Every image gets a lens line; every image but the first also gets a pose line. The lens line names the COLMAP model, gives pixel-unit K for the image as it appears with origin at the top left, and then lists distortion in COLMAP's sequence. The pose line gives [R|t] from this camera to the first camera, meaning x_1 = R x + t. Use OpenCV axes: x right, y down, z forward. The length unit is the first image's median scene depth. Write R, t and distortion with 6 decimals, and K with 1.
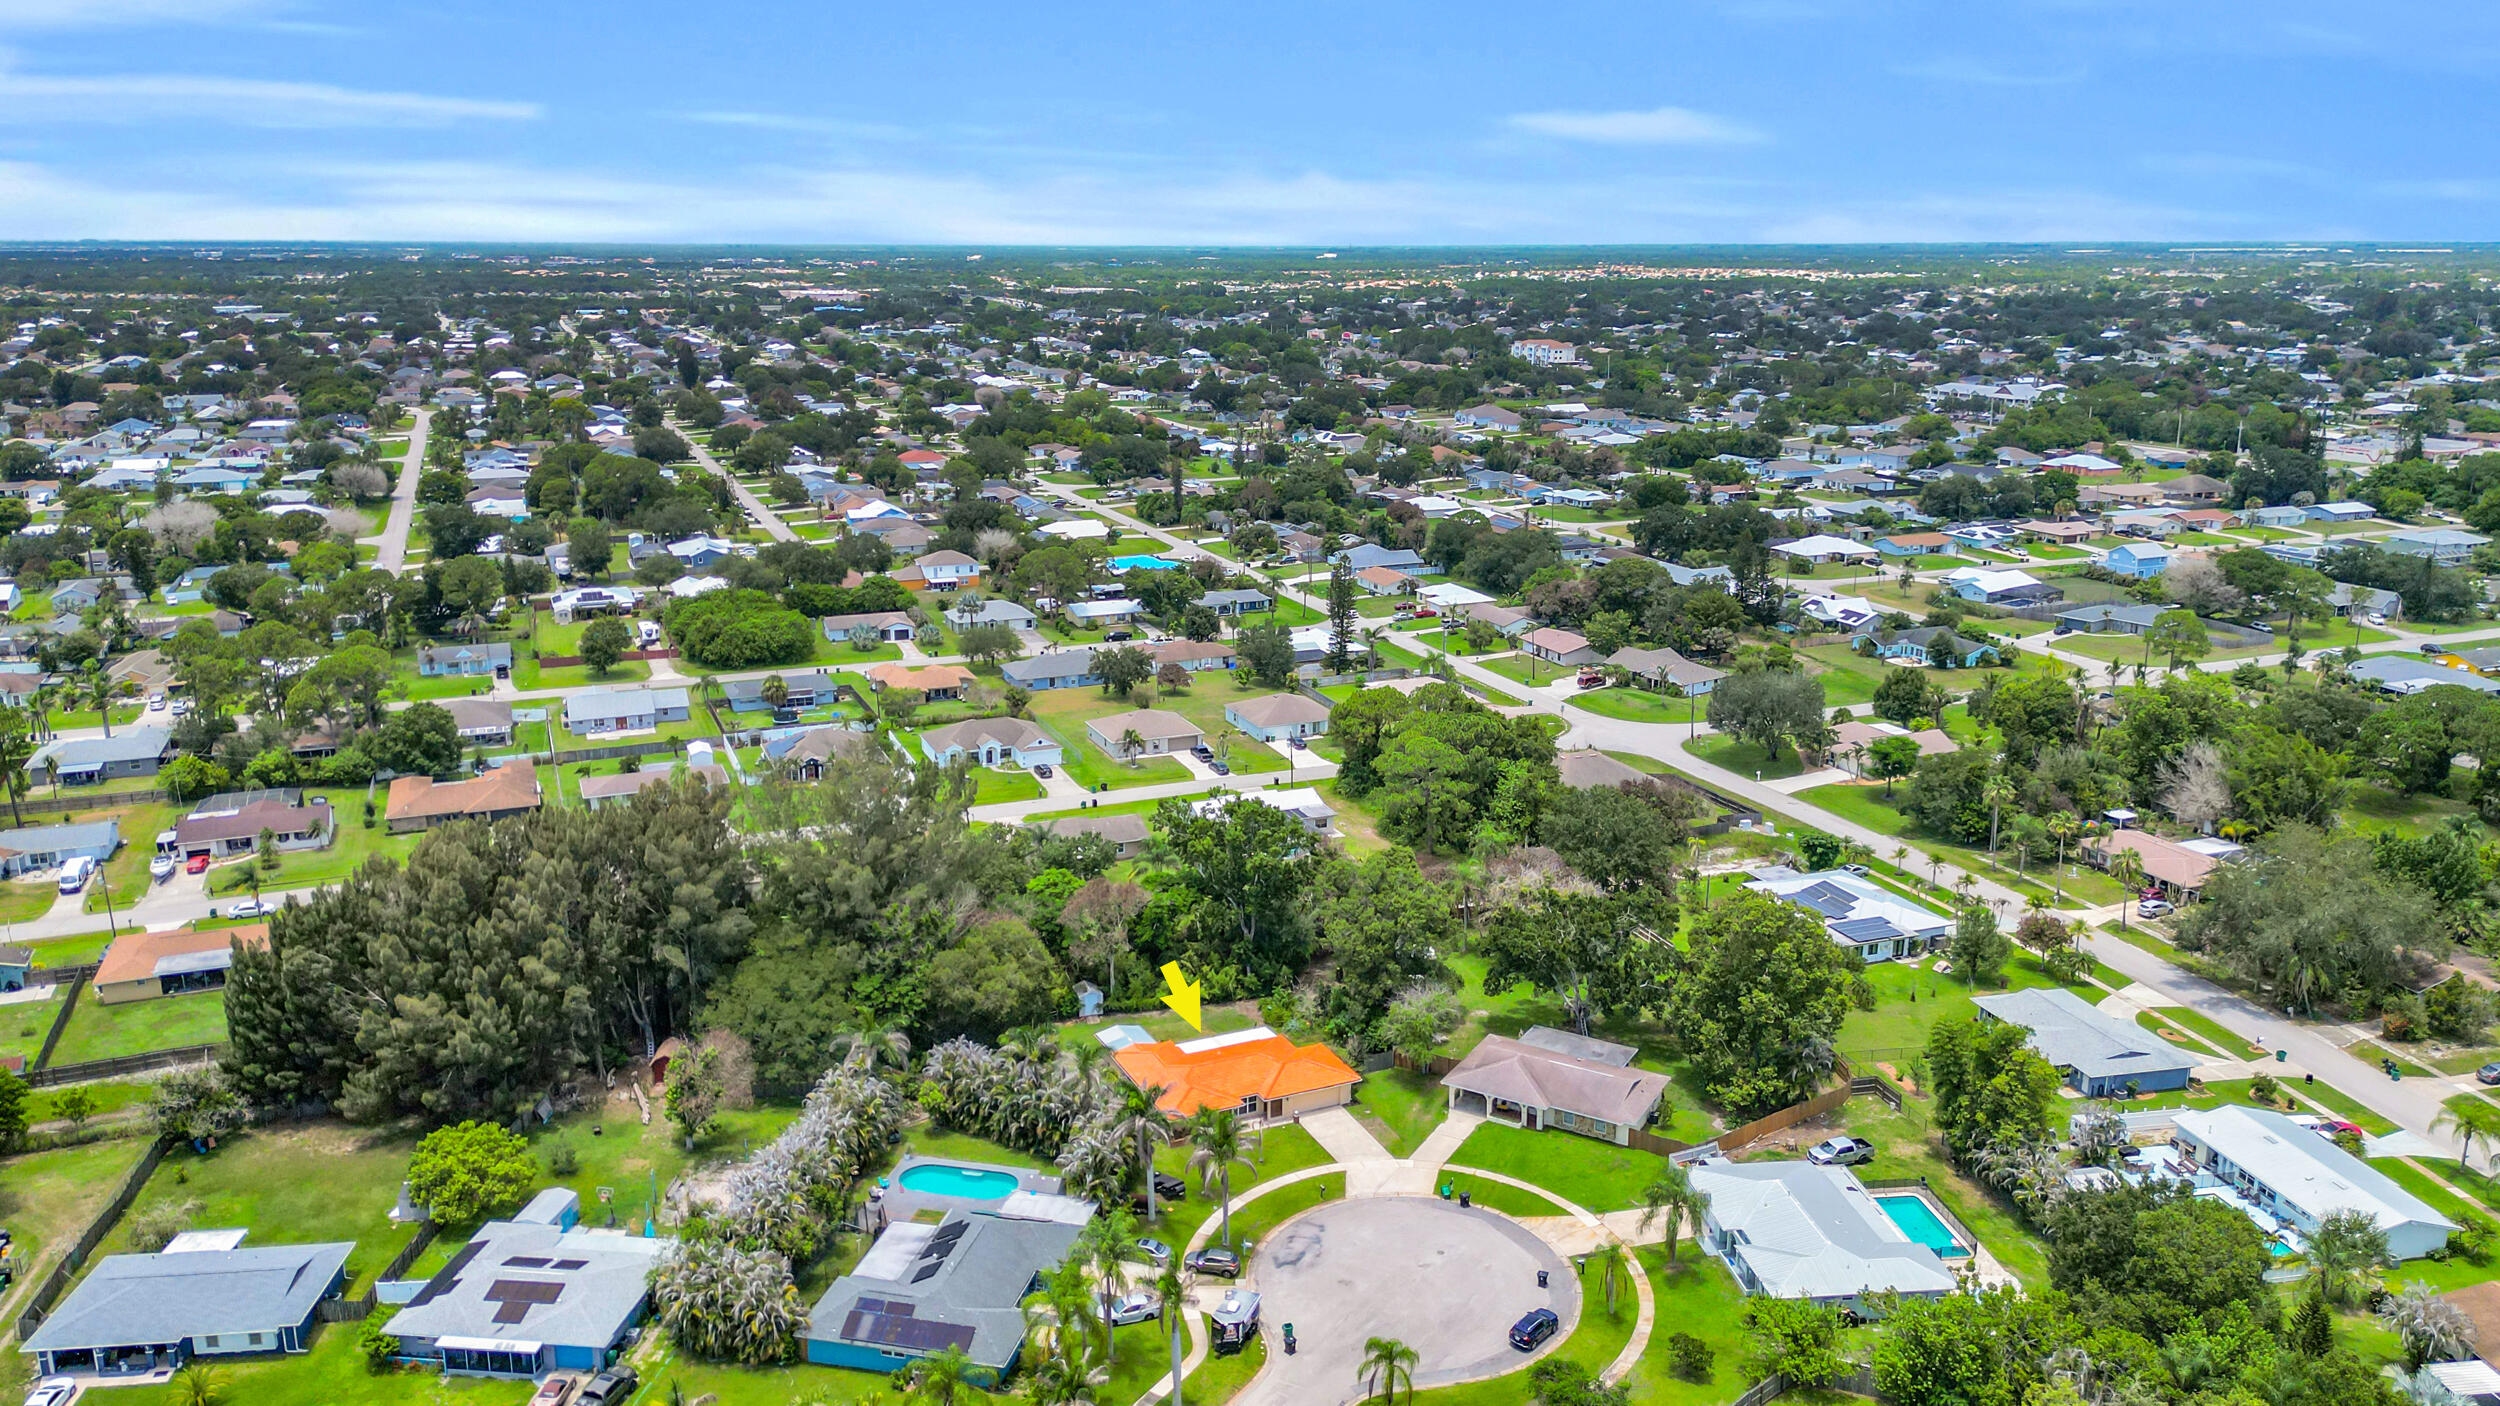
lens RADIAL K [[1853.8, 0, 1250.0], [0, 1853.8, 703.0], [0, 0, 1]] dist [0.109625, -0.145154]
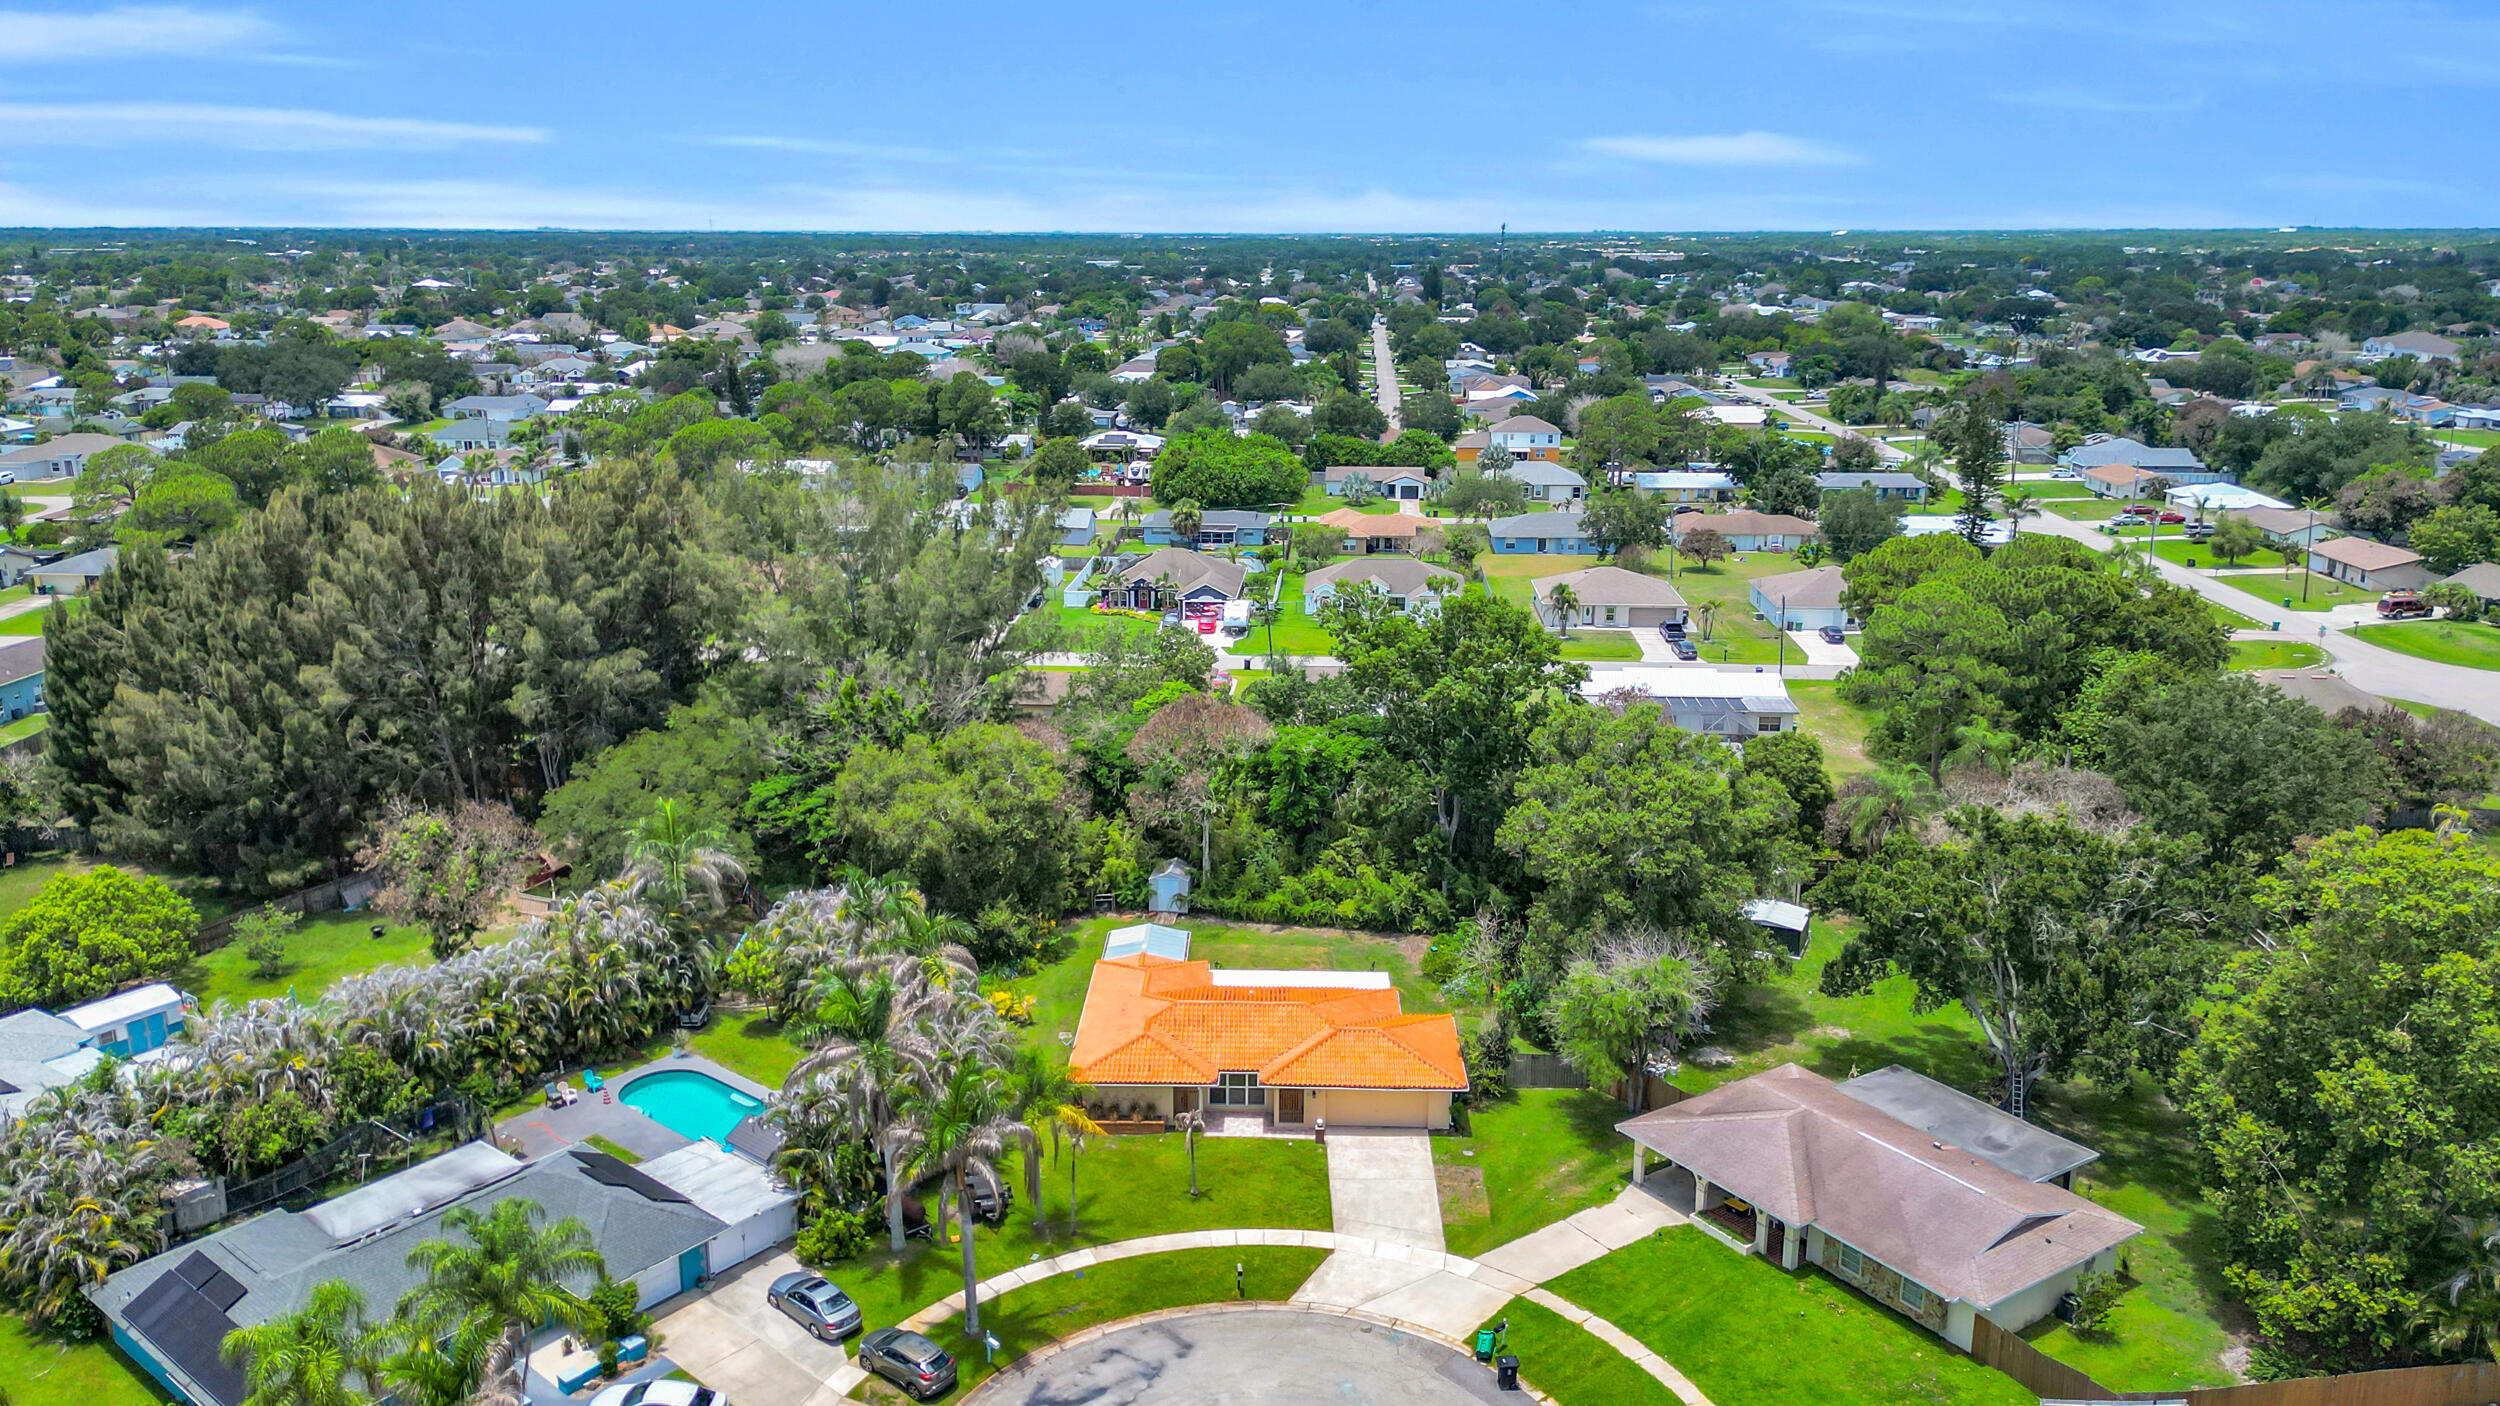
lens RADIAL K [[1853.8, 0, 1250.0], [0, 1853.8, 703.0], [0, 0, 1]] dist [0.109625, -0.145154]
pose [[0.892841, 0.110197, -0.436682, 0.206410], [-0.114262, 0.993305, 0.017040, 0.089194], [0.435635, 0.034682, 0.899455, 0.479151]]
